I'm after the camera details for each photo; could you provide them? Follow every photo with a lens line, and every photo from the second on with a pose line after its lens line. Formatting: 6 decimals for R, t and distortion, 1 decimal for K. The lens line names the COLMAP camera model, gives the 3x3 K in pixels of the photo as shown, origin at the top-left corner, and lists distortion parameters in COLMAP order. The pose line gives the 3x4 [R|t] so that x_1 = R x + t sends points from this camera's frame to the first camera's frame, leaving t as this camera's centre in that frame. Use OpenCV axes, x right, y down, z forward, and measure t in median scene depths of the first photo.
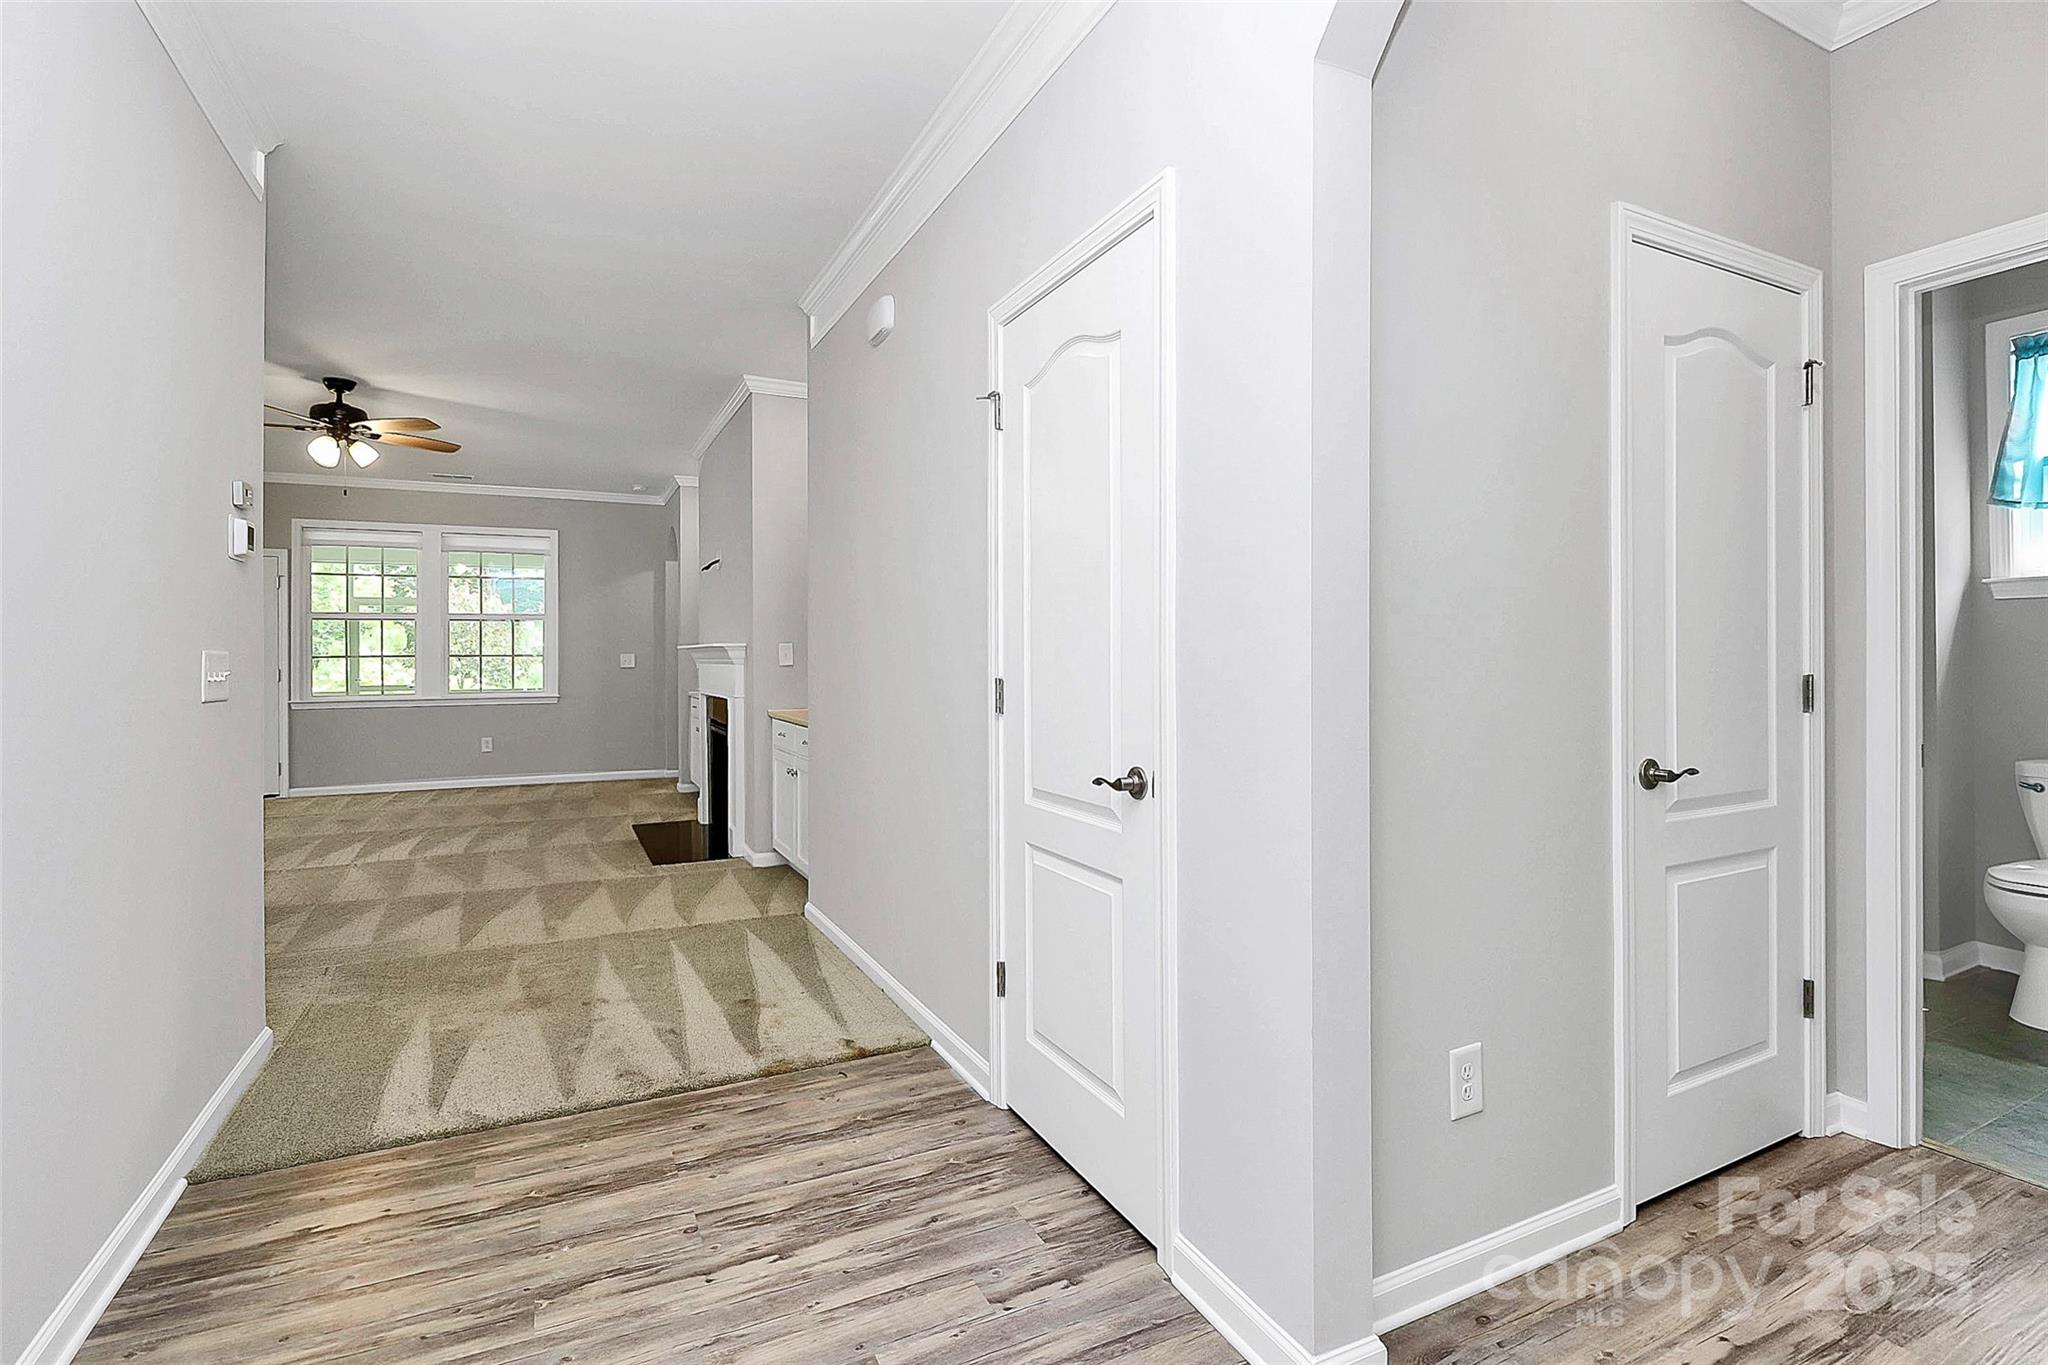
lens RADIAL K [[952.4, 0, 1019.3], [0, 952.4, 657.8], [0, 0, 1]] dist [-0.000462, -0.011519]
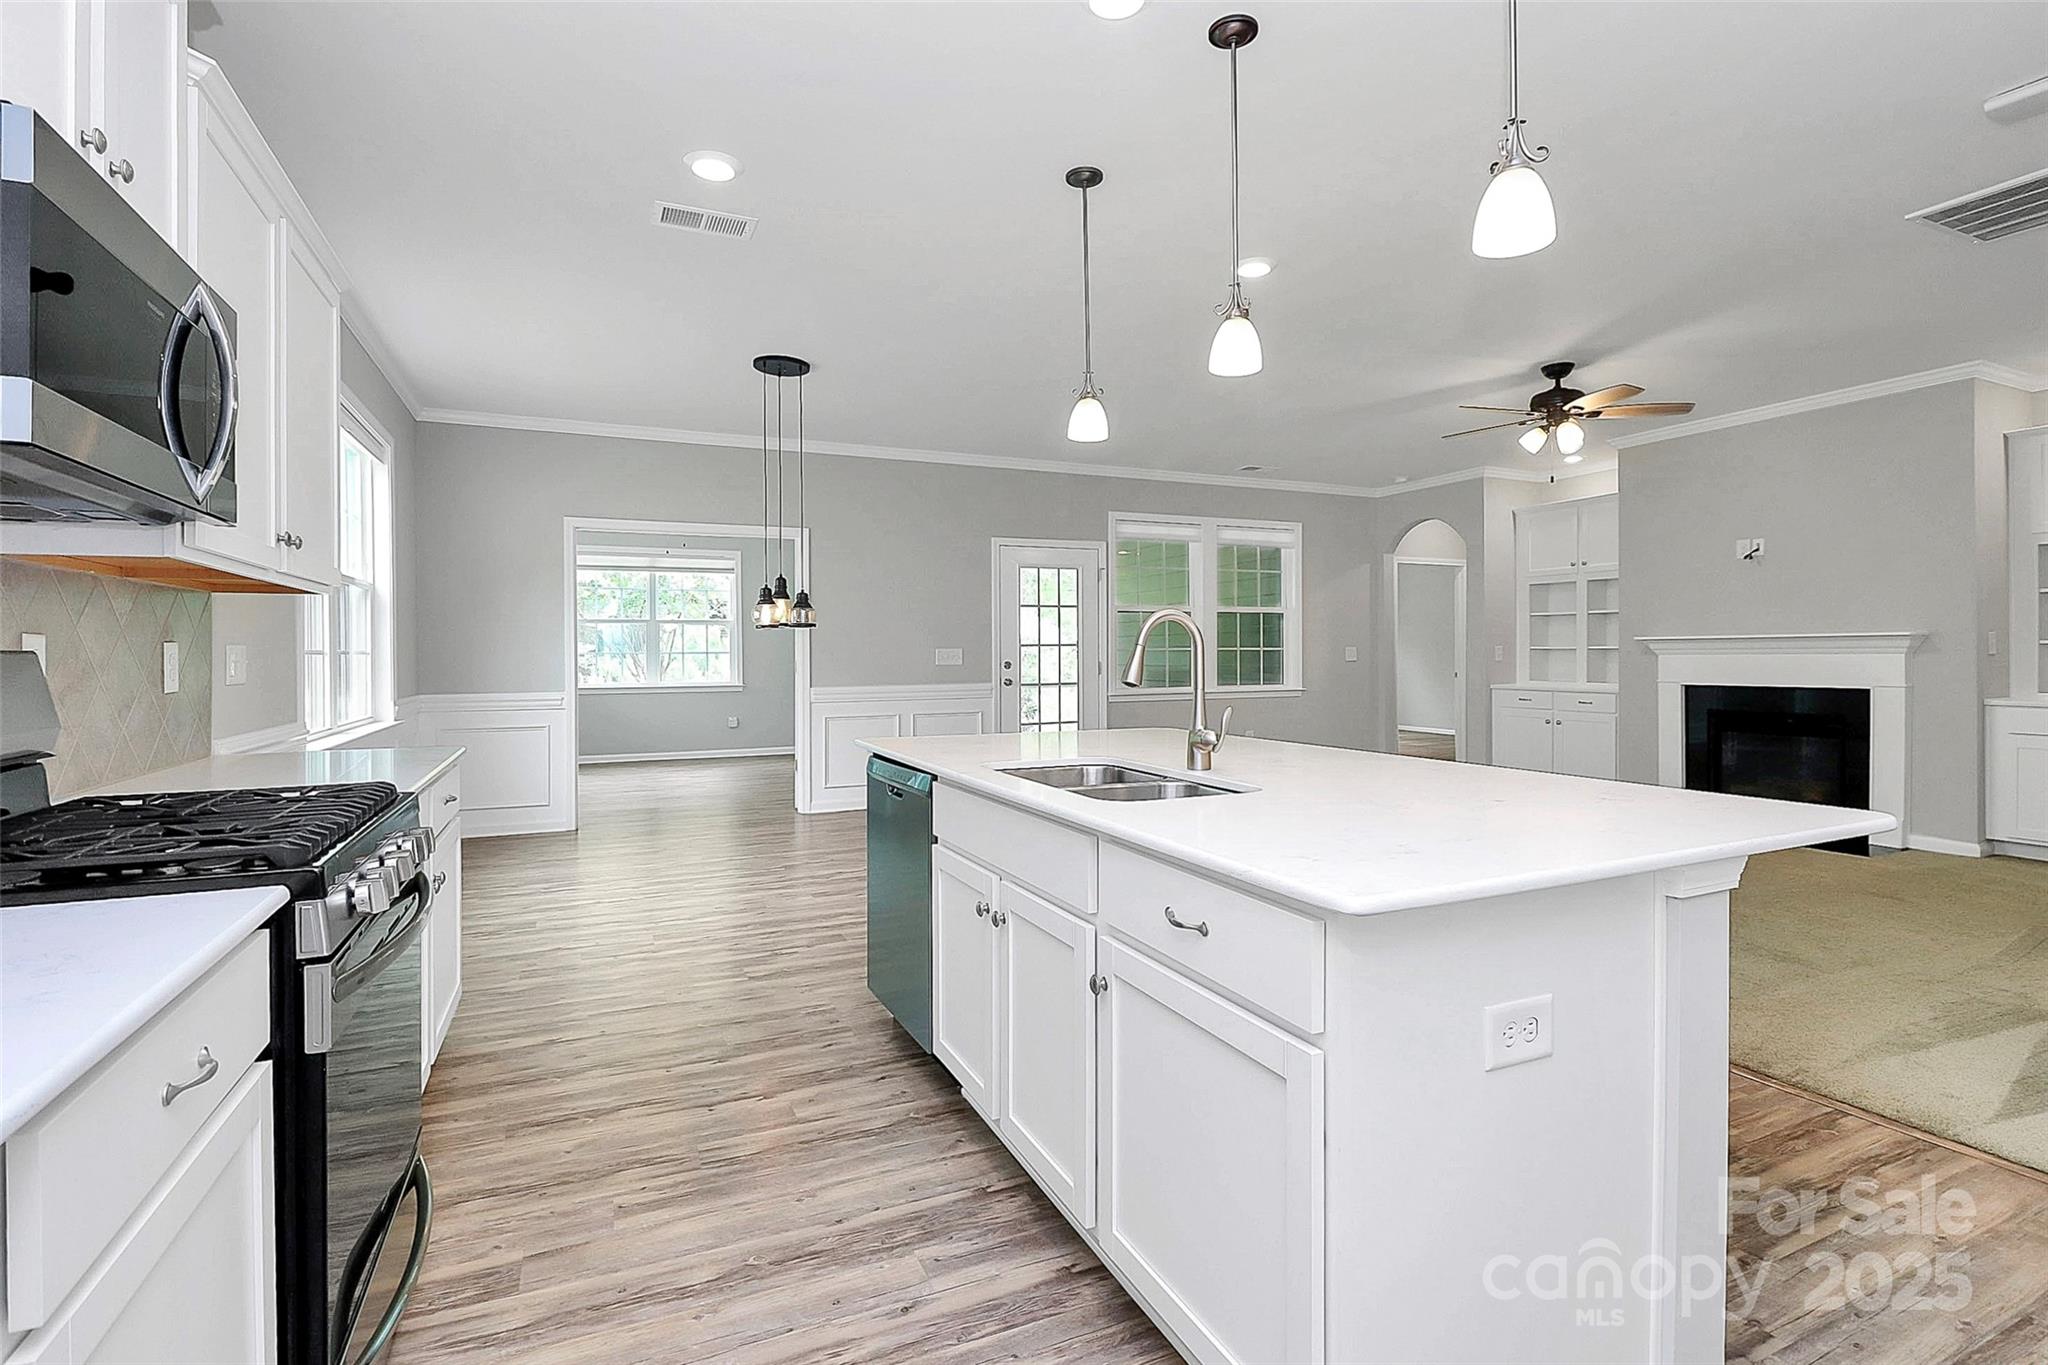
lens RADIAL K [[962.2, 0, 1015.6], [0, 962.2, 664.5], [0, 0, 1]] dist [-0.001497, -0.014295]
pose [[0.998944, -0.000060, -0.045934, -0.818663], [0.000488, 0.999957, 0.009302, 0.005384], [0.045932, -0.009315, 0.998901, -0.018687]]
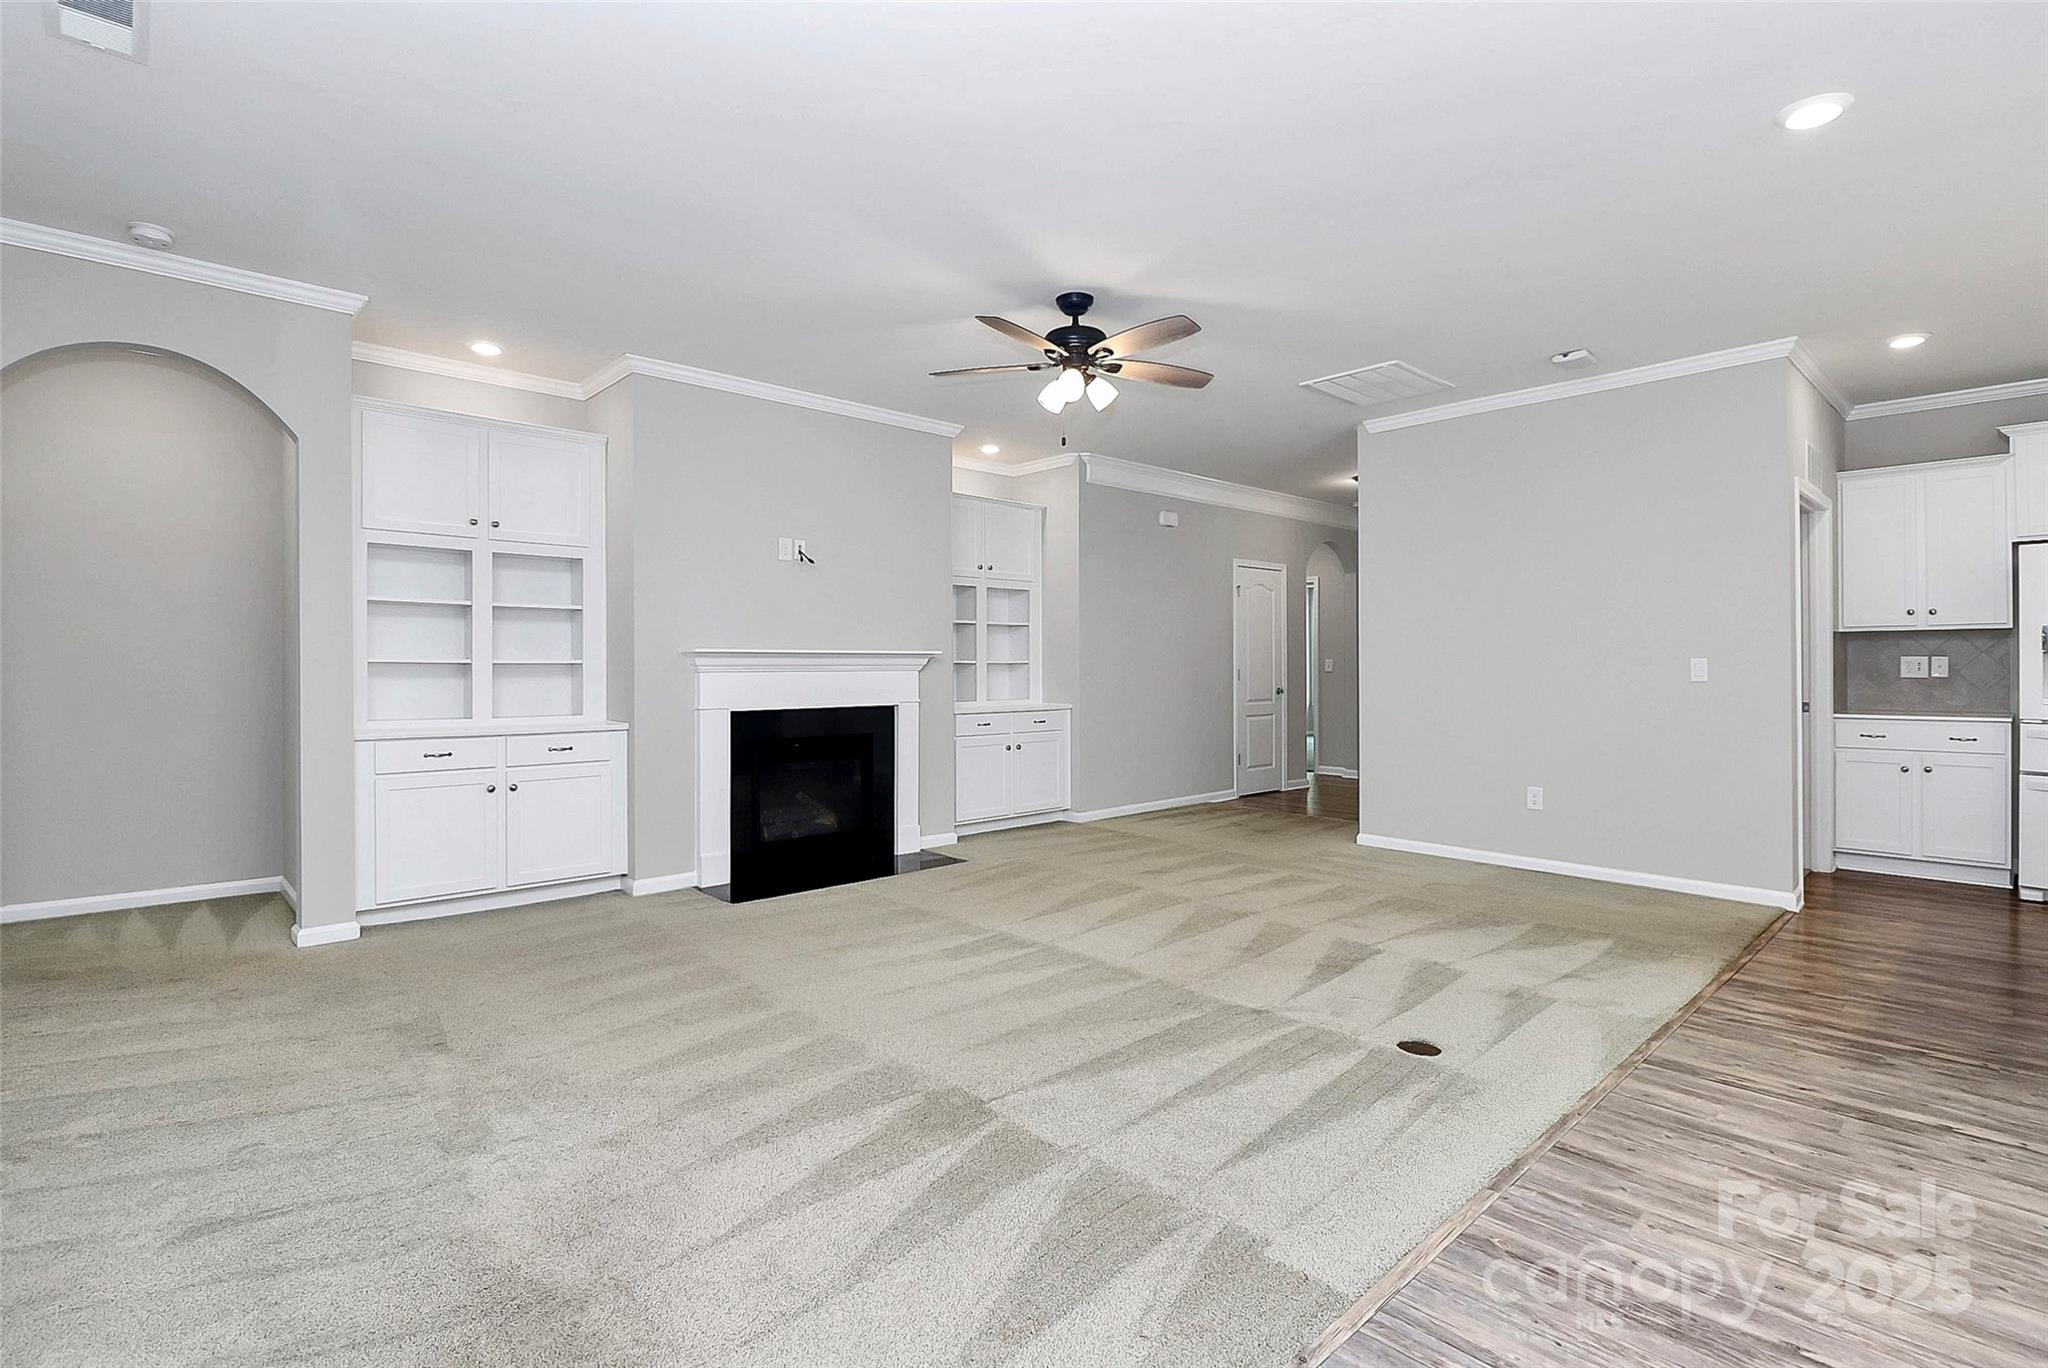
lens RADIAL K [[965.2, 0, 1015.0], [0, 965.2, 667.7], [0, 0, 1]] dist [0.003196, -0.011218]
pose [[-0.278290, -0.000109, 0.960497, -0.957544], [0.001887, 0.999998, 0.000660, 0.001348], [-0.960495, 0.001996, -0.278289, 0.831216]]
